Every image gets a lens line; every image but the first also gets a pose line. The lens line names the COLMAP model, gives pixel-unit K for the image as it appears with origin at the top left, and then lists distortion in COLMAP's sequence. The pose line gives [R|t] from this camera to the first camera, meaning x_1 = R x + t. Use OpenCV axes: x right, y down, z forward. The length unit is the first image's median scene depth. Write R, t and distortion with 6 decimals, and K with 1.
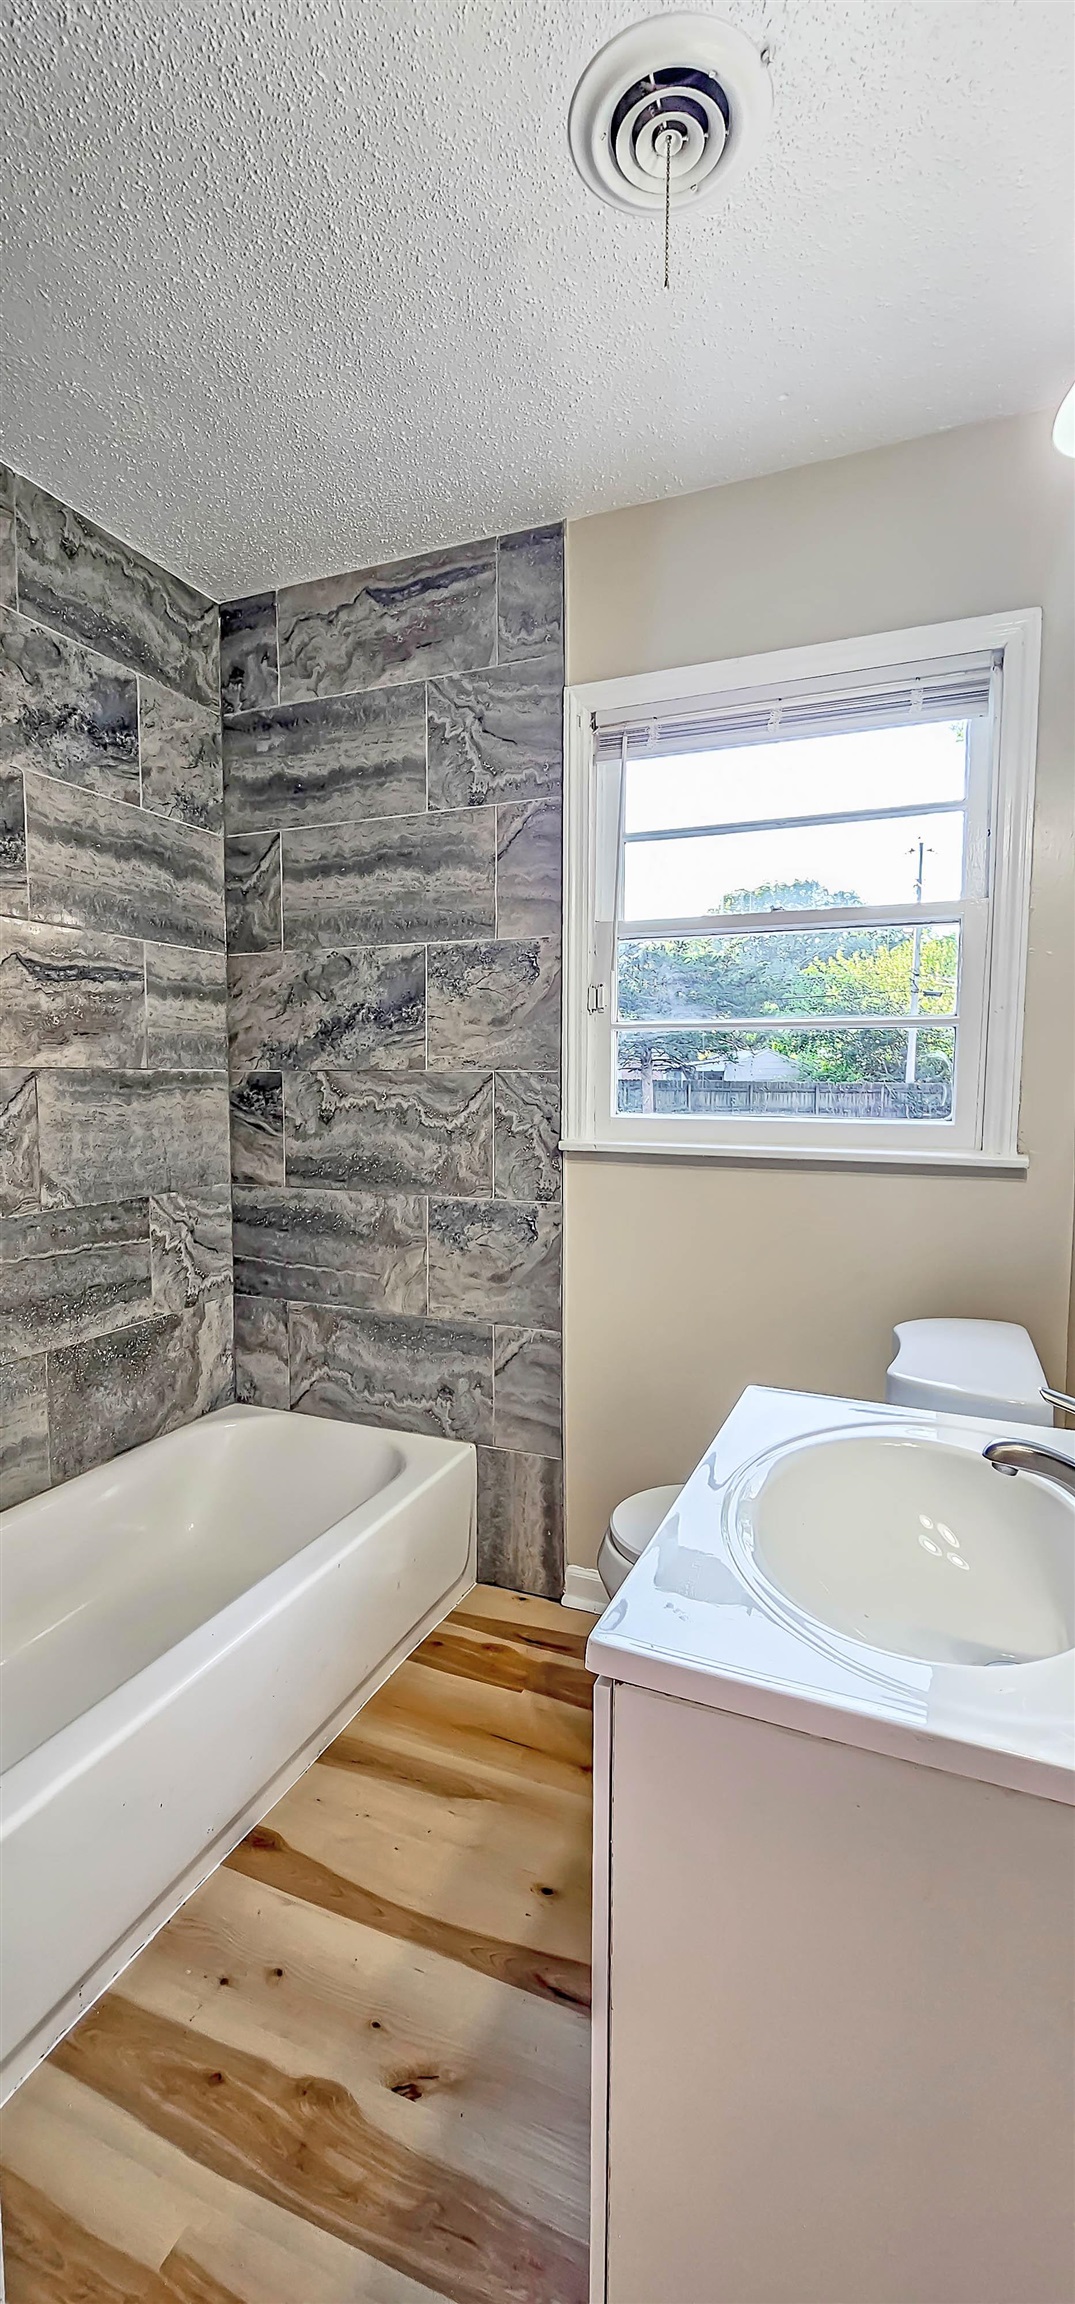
lens RADIAL K [[940.2, 0, 539.8], [0, 940.2, 1151.9], [0, 0, 1]] dist [-0.006474, 0.001266]
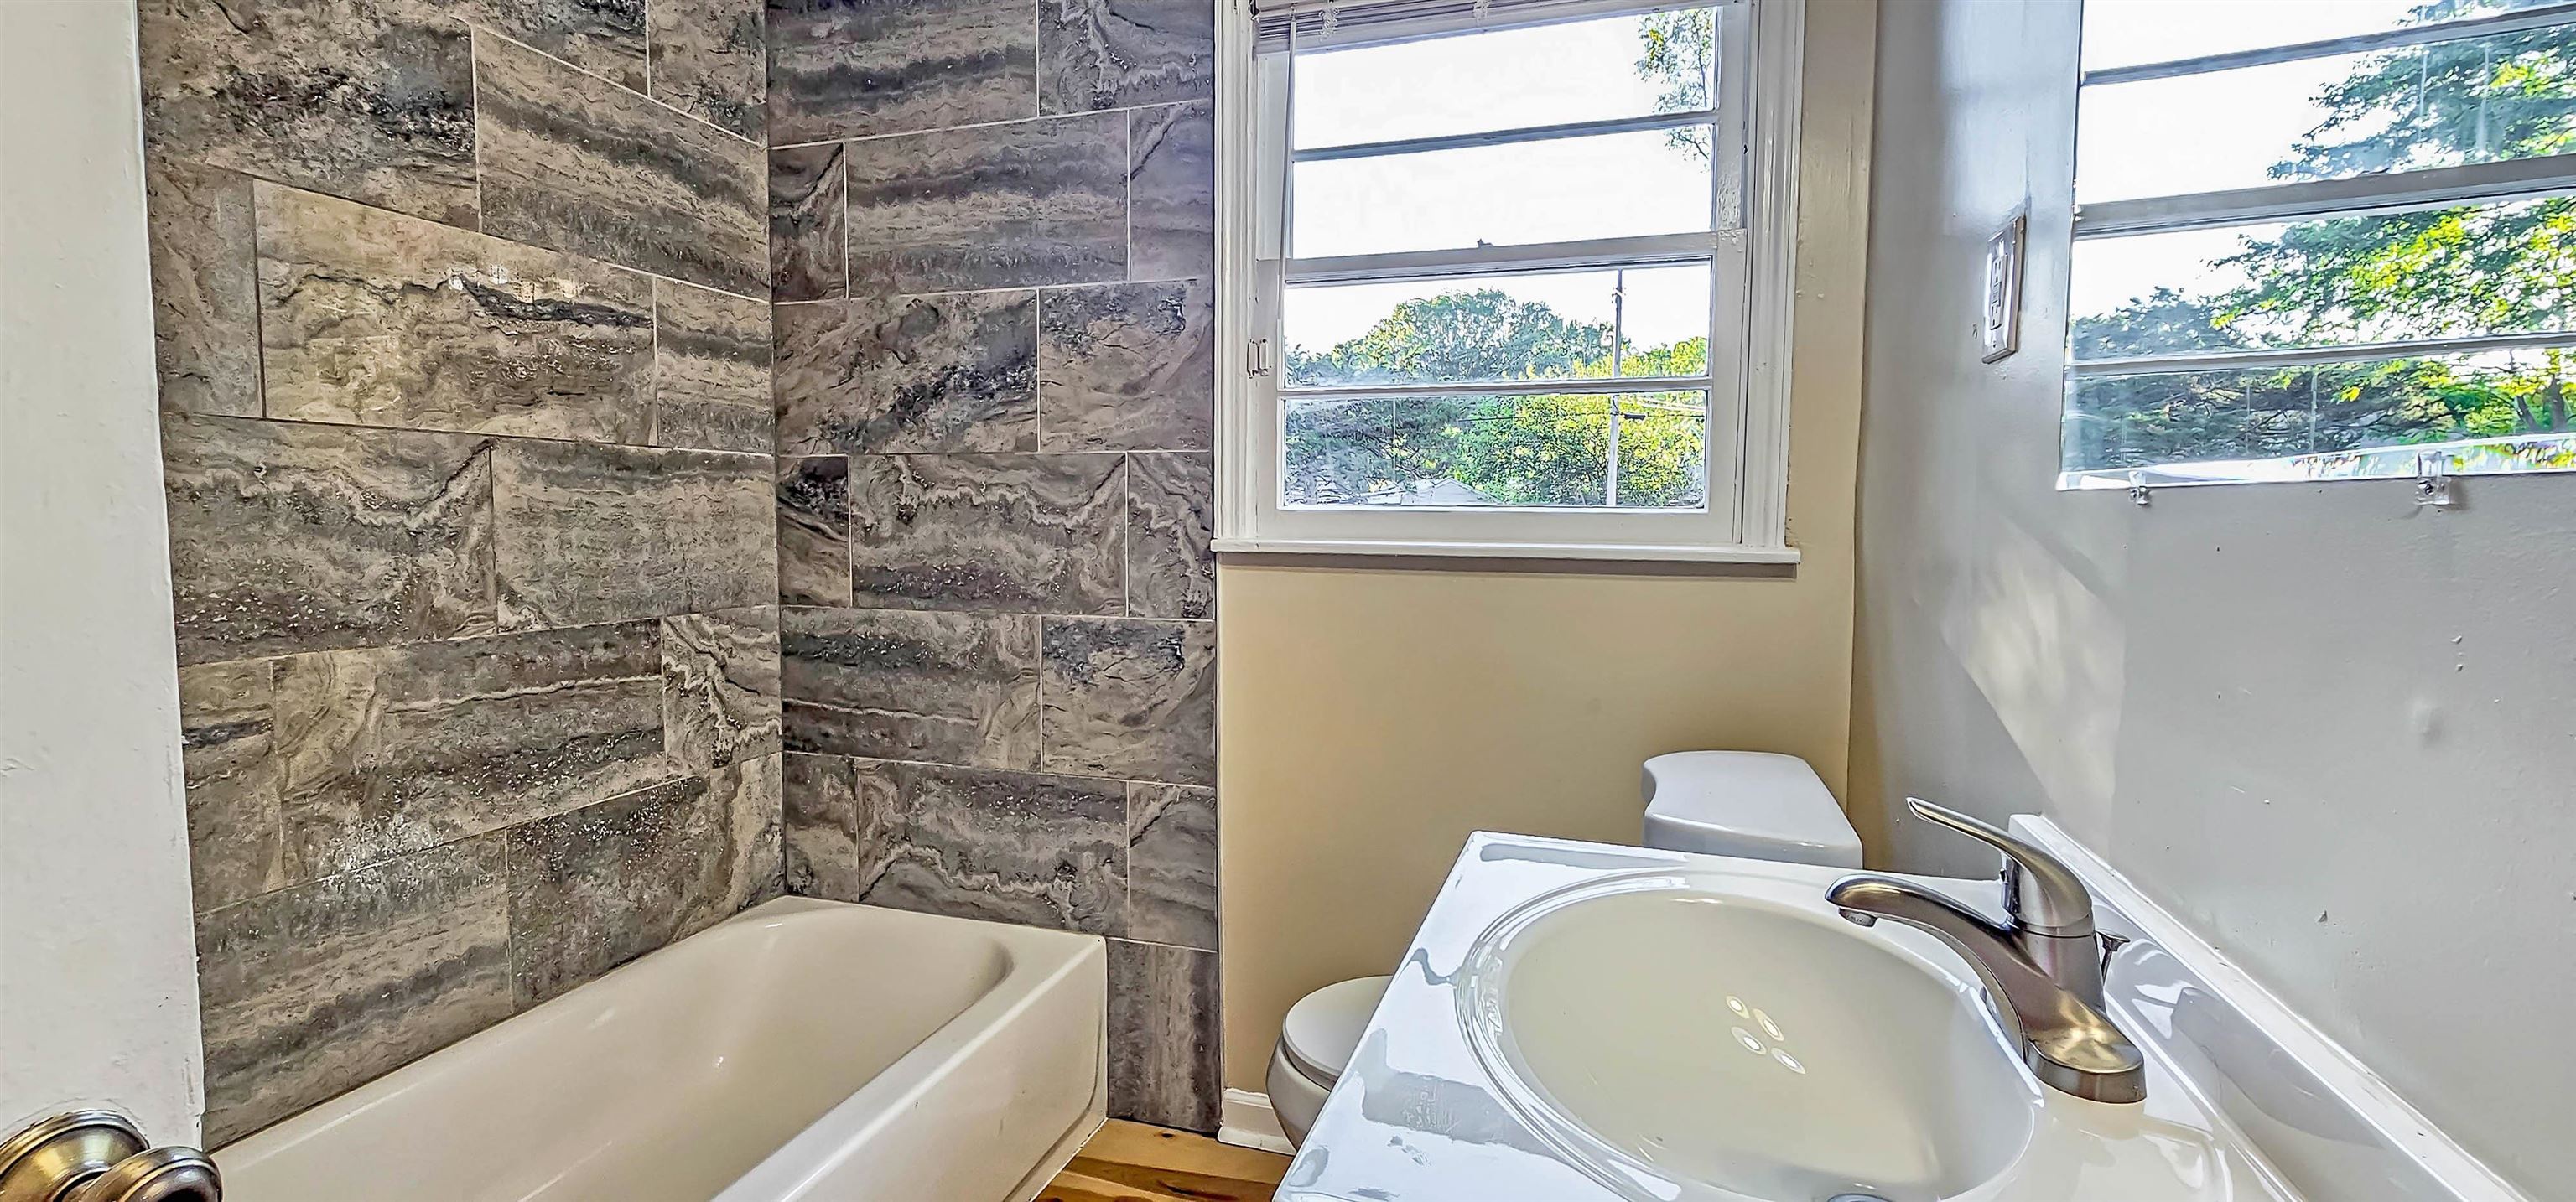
lens RADIAL K [[1051.0, 0, 1285.8], [0, 1051.0, 604.6], [0, 0, 1]] dist [-0.006474, 0.001266]
pose [[0.995736, -0.005133, 0.092109, 0.001554], [0.006443, 0.999882, -0.013933, 0.052988], [-0.092027, 0.014467, 0.995651, 0.128275]]
